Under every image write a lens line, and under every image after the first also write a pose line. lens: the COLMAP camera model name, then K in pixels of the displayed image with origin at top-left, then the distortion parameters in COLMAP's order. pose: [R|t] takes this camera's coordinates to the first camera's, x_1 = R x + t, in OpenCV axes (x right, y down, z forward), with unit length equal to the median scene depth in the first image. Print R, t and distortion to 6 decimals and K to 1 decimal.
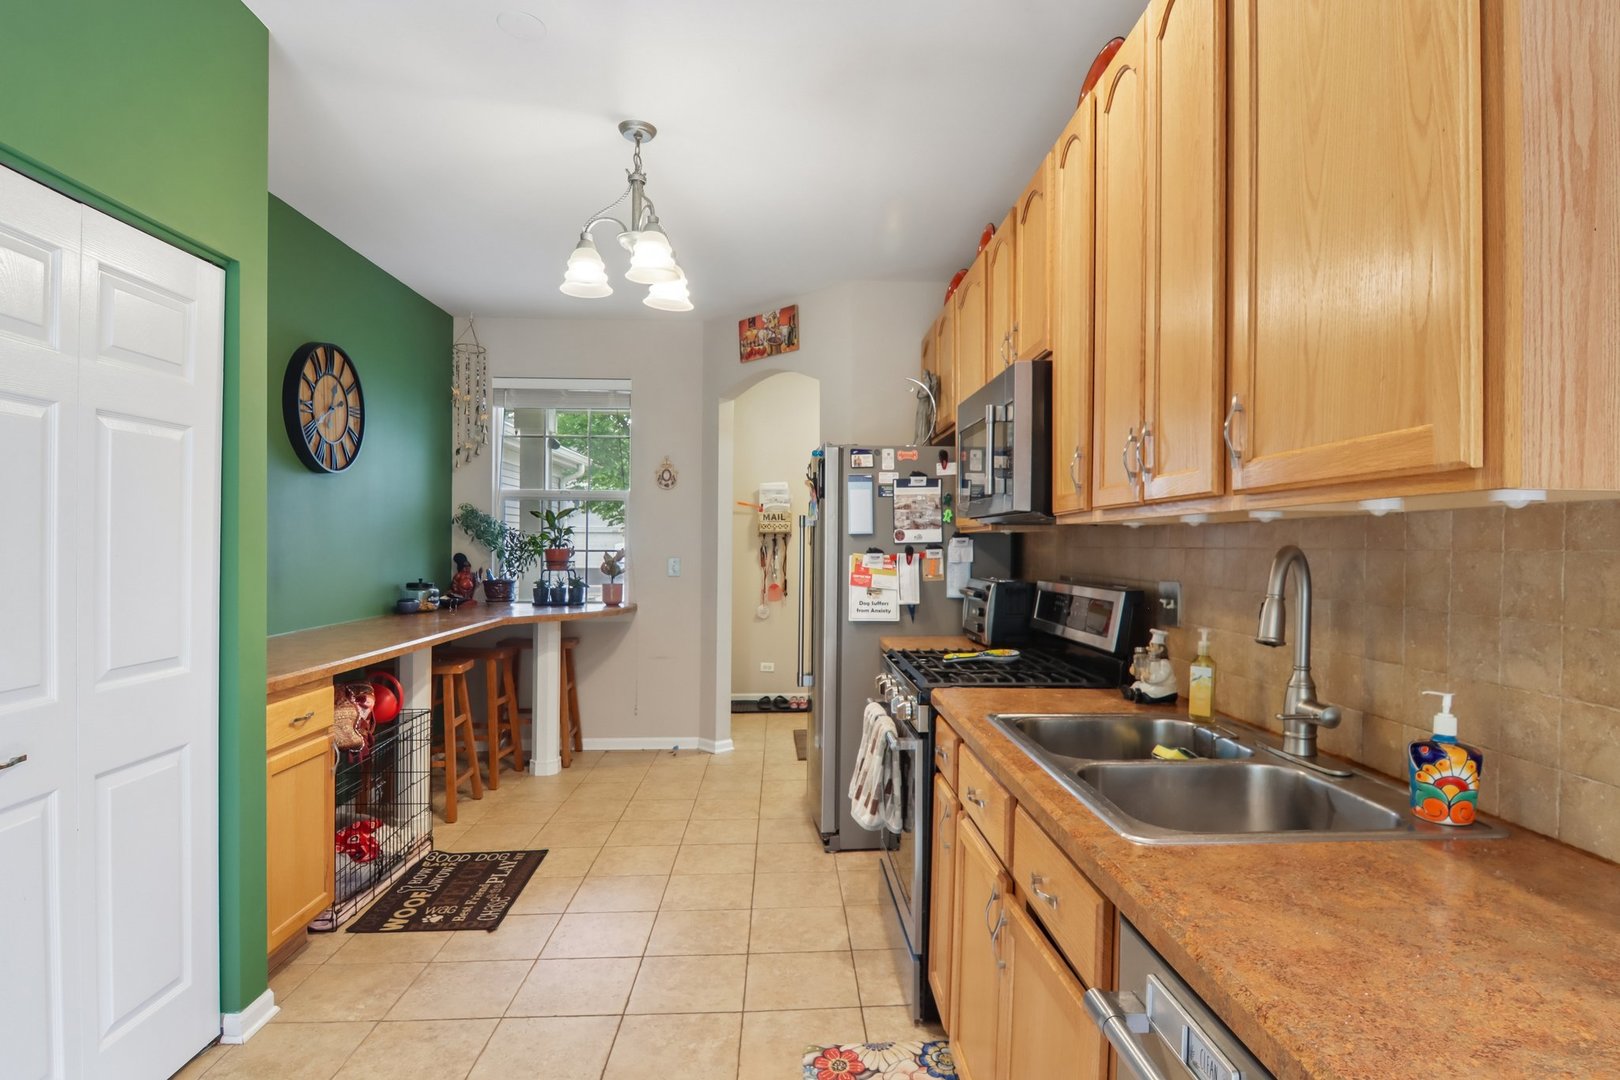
lens RADIAL K [[853.6, 0, 816.6], [0, 853.6, 553.0], [0, 0, 1]] dist [-0.032791, -0.001463]
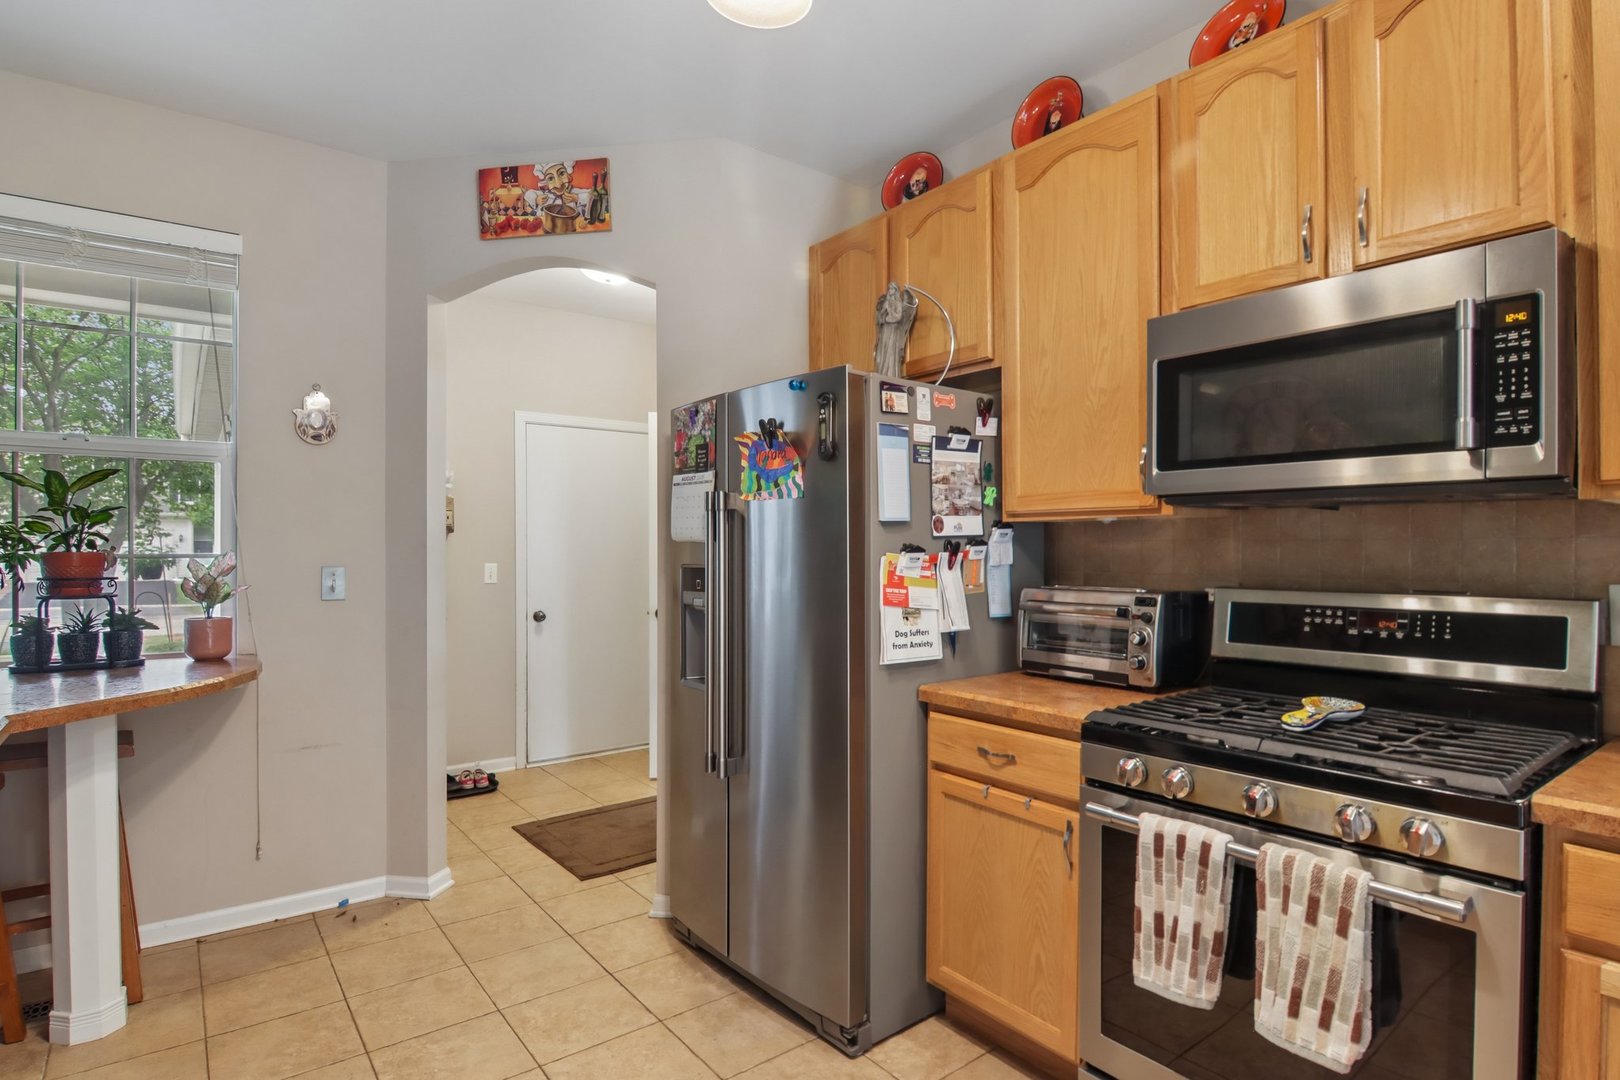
lens RADIAL K [[853.6, 0, 816.6], [0, 853.6, 553.0], [0, 0, 1]] dist [-0.032791, -0.001463]
pose [[0.806100, -0.007696, 0.591729, -0.355017], [0.010185, 0.999948, -0.000869, 0.000434], [-0.591691, 0.006727, 0.806136, 0.537977]]
